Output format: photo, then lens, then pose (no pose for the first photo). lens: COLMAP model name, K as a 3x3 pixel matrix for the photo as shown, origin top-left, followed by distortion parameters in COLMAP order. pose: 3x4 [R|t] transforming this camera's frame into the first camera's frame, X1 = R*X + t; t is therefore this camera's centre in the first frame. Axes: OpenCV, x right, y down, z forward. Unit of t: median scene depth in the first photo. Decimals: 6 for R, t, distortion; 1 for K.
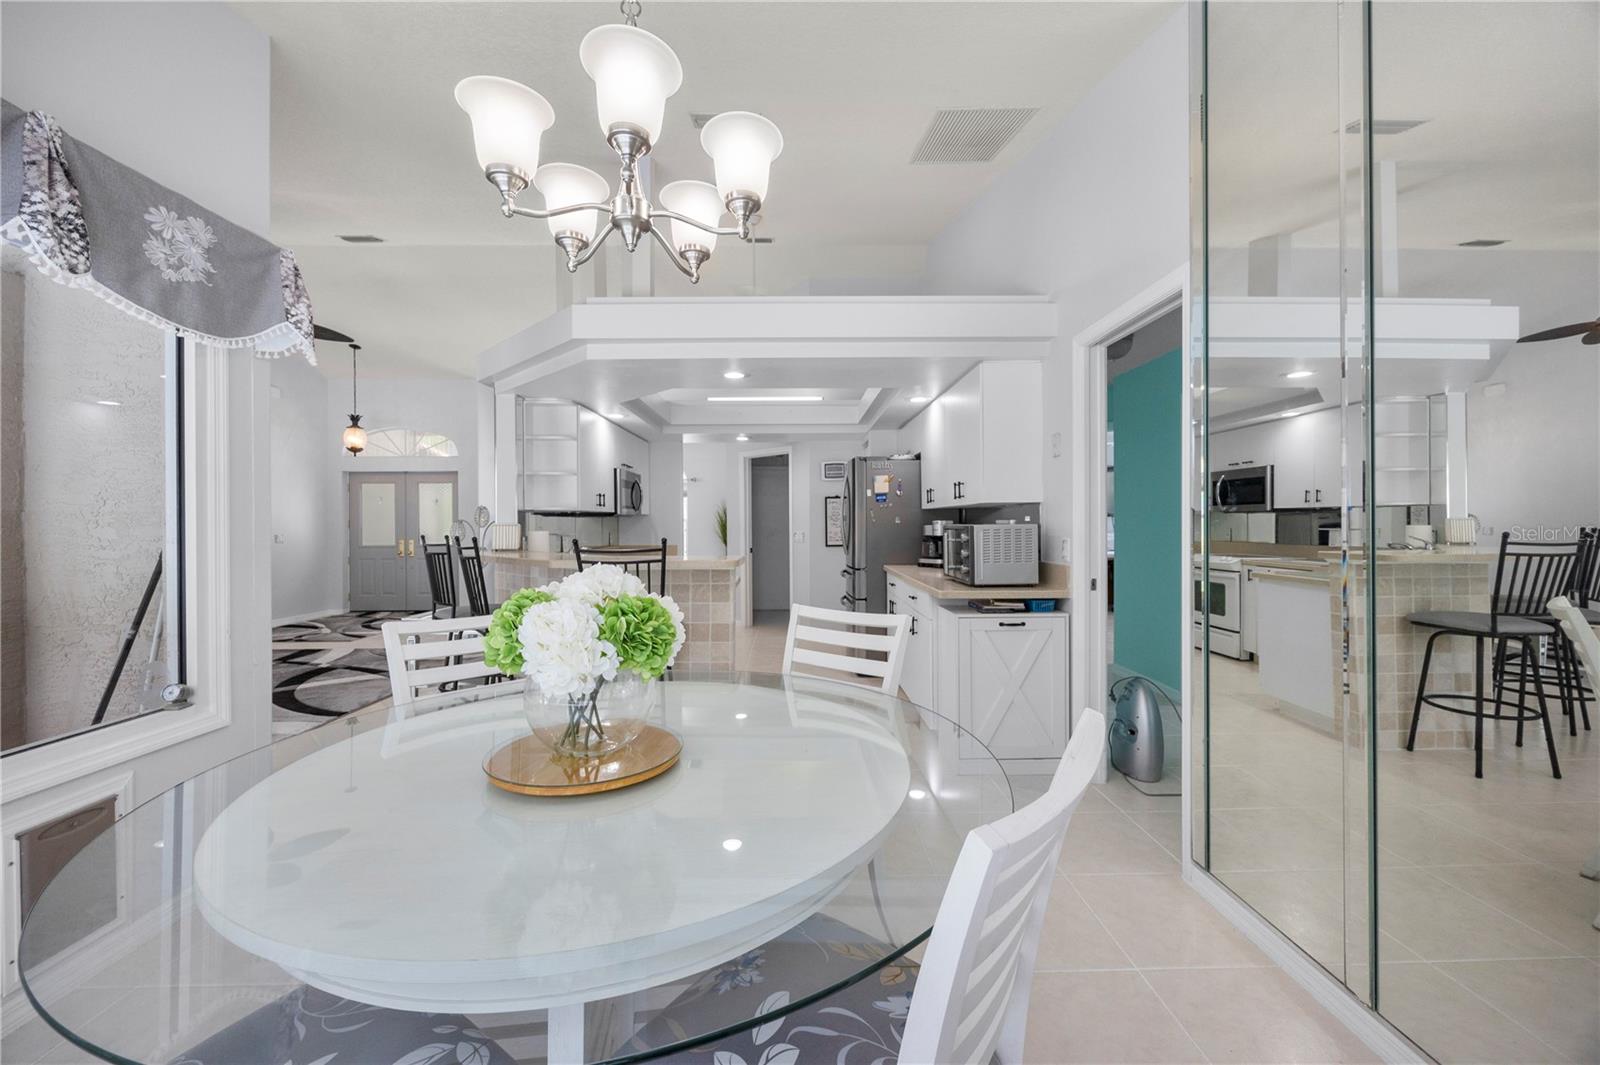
lens RADIAL K [[612.2, 0, 798.4], [0, 612.2, 526.2], [0, 0, 1]] dist [-0.001158, -0.000053]
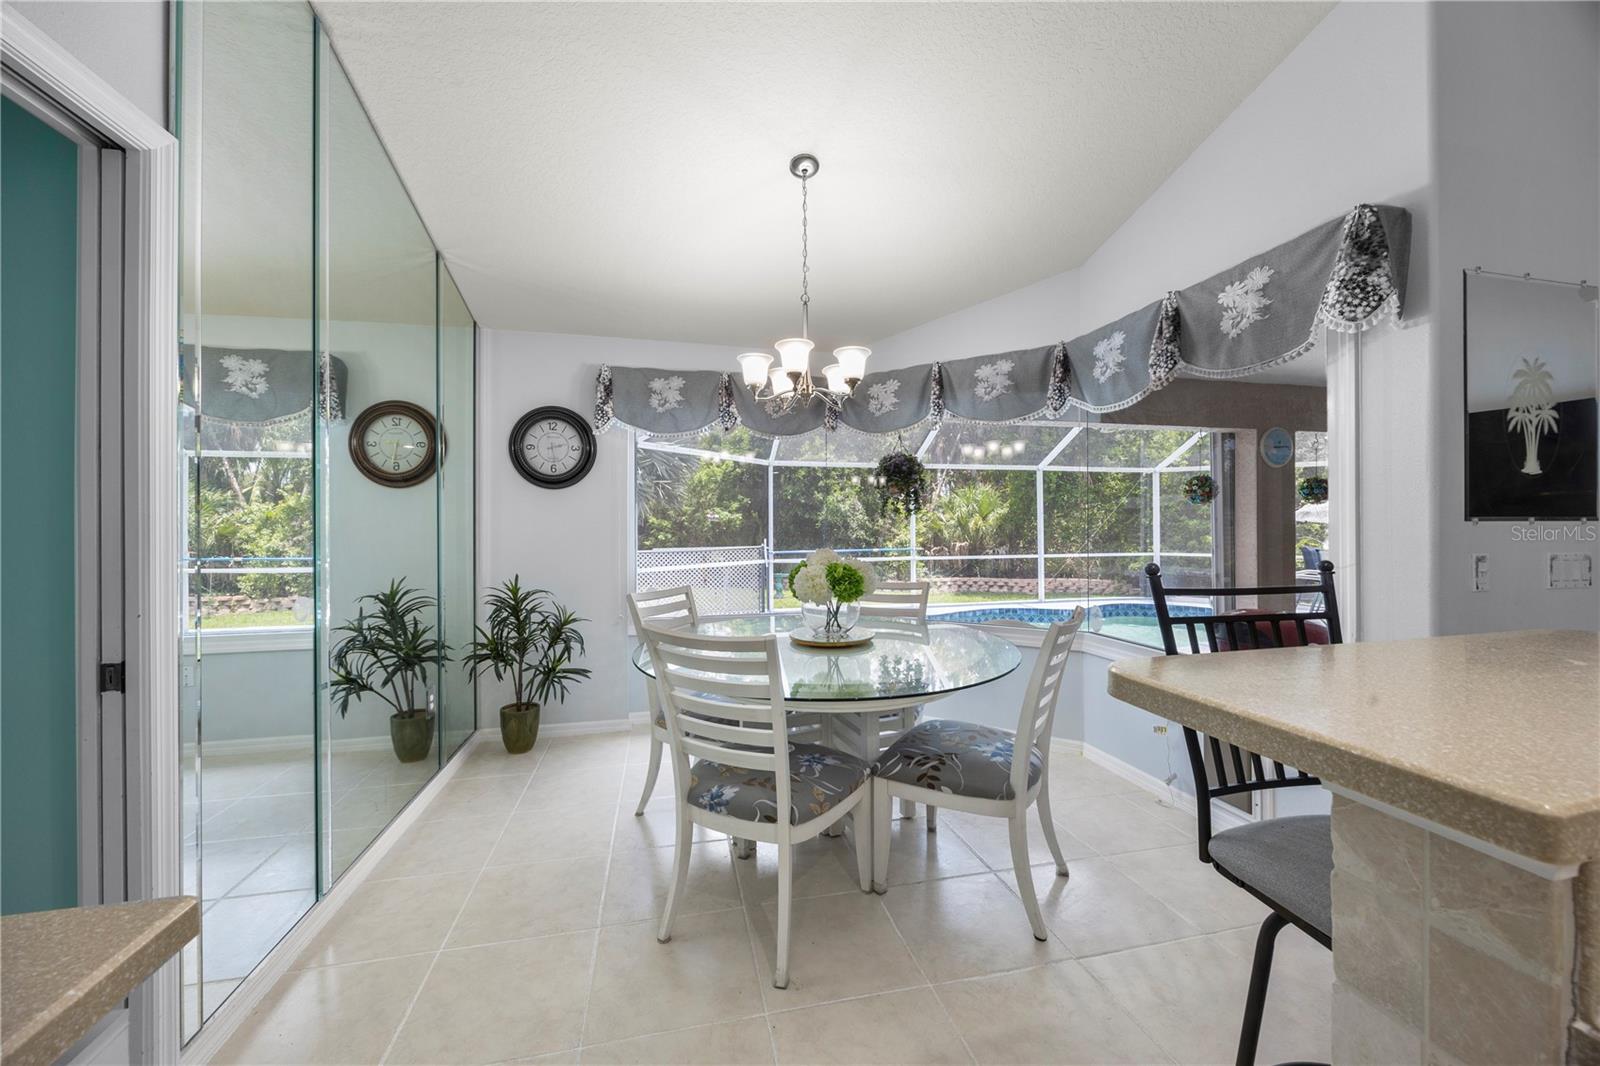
lens RADIAL K [[612.2, 0, 798.4], [0, 612.2, 526.7], [0, 0, 1]] dist [-0.001158, -0.000053]
pose [[-0.978465, 0.010964, -0.206123, 0.059023], [0.010762, 0.999940, 0.002098, -0.006425], [0.206134, -0.000166, -0.978524, 0.858829]]
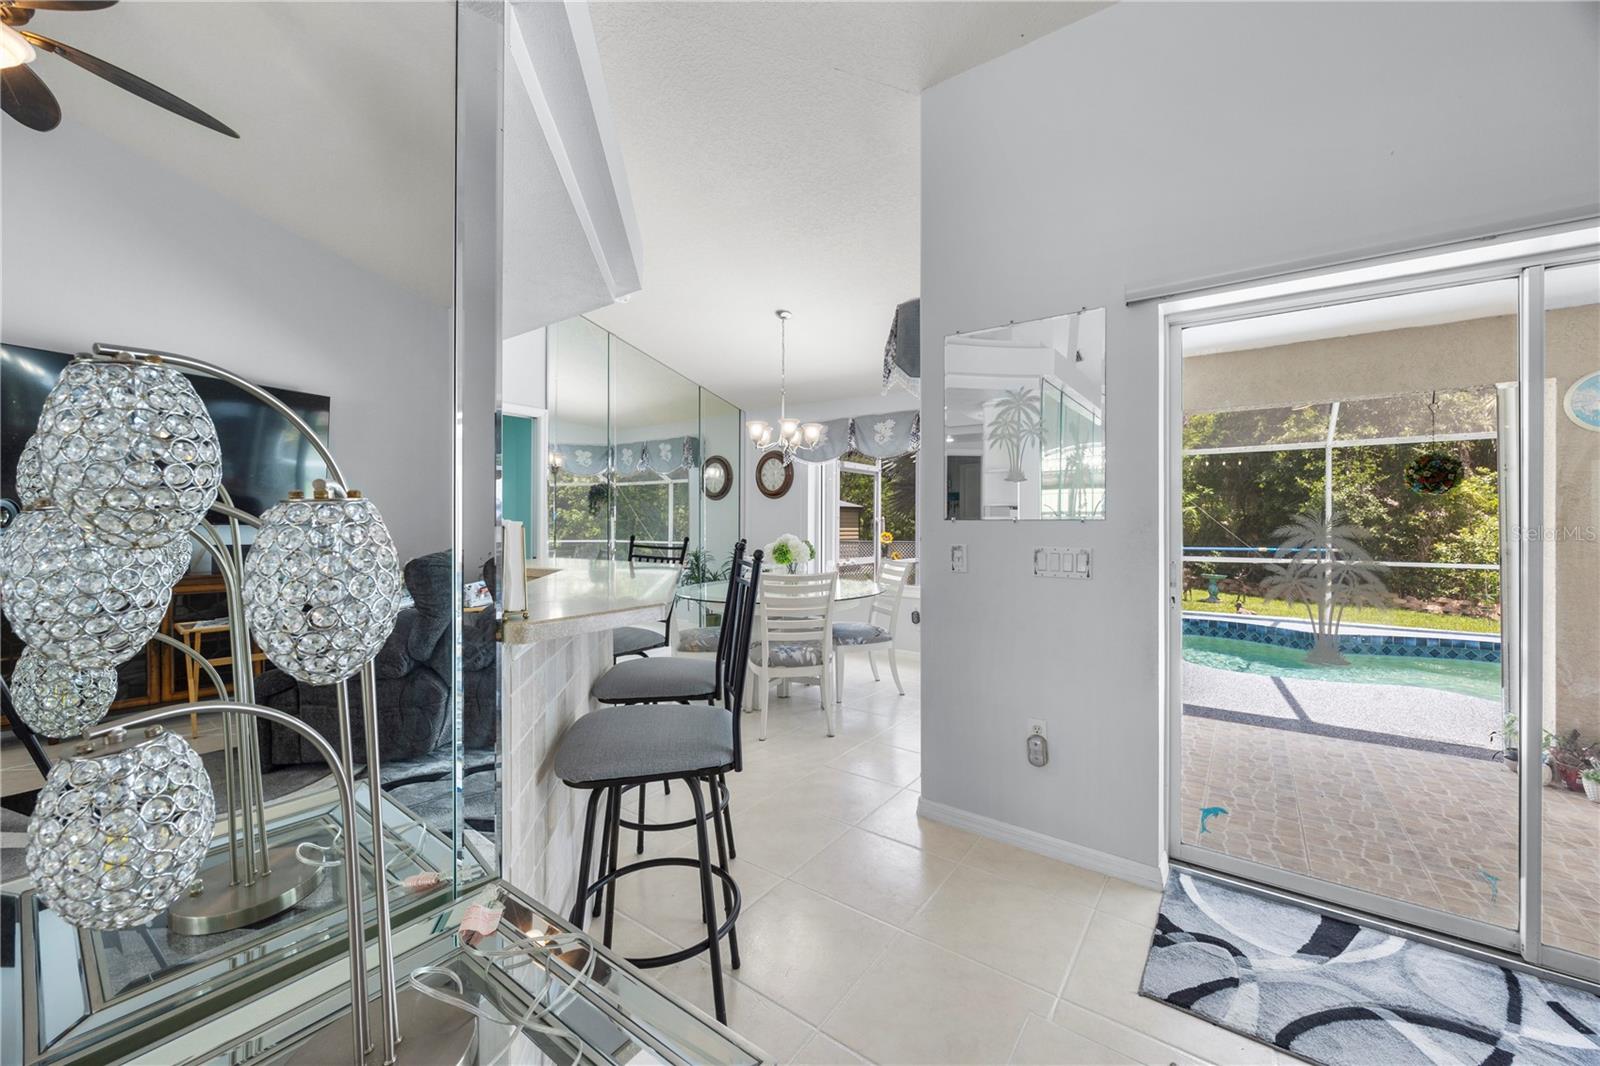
lens RADIAL K [[621.4, 0, 789.9], [0, 621.4, 536.5], [0, 0, 1]] dist [0.000641, 0.000074]
pose [[-0.788380, -0.009096, 0.615121, -0.734982], [0.004765, 0.999770, 0.020891, -0.001885], [-0.615170, 0.019401, -0.788156, 1.101141]]
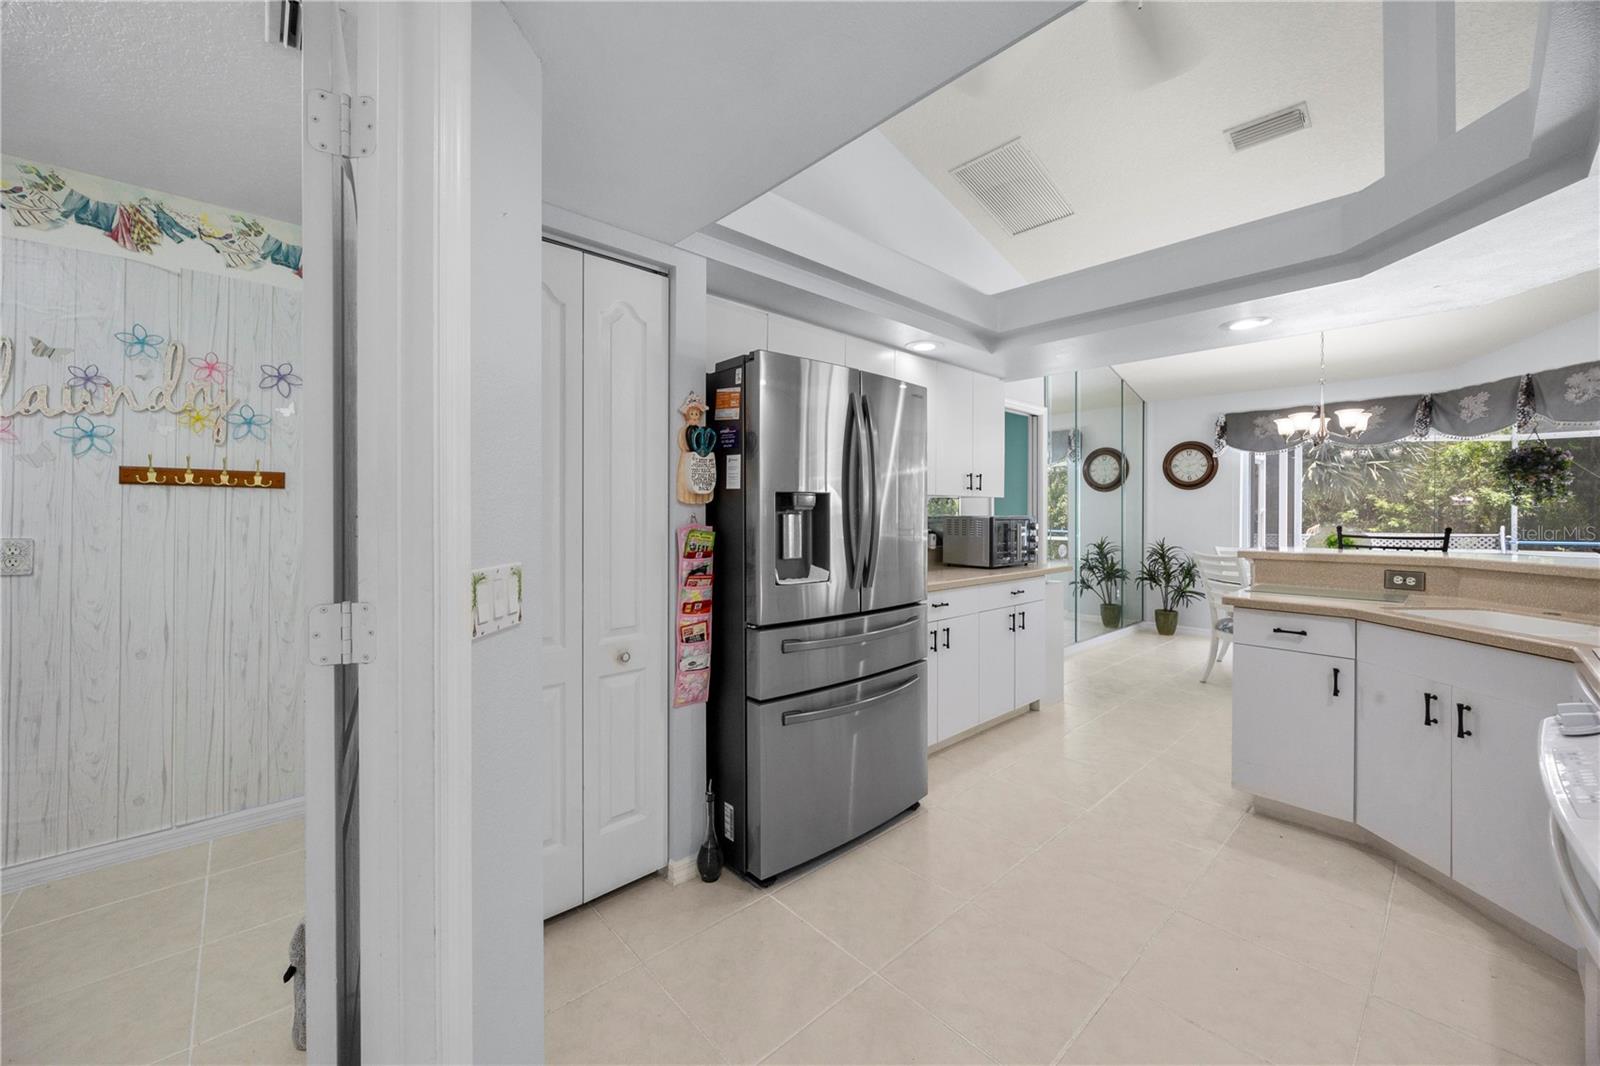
lens RADIAL K [[614.0, 0, 797.0], [0, 614.0, 512.4], [0, 0, 1]] dist [-0.001756, -0.000474]
pose [[-0.661382, 0.006409, 0.750022, -0.263706], [0.004865, 0.999979, -0.004254, -0.005288], [-0.750034, 0.000835, -0.661399, 1.629083]]
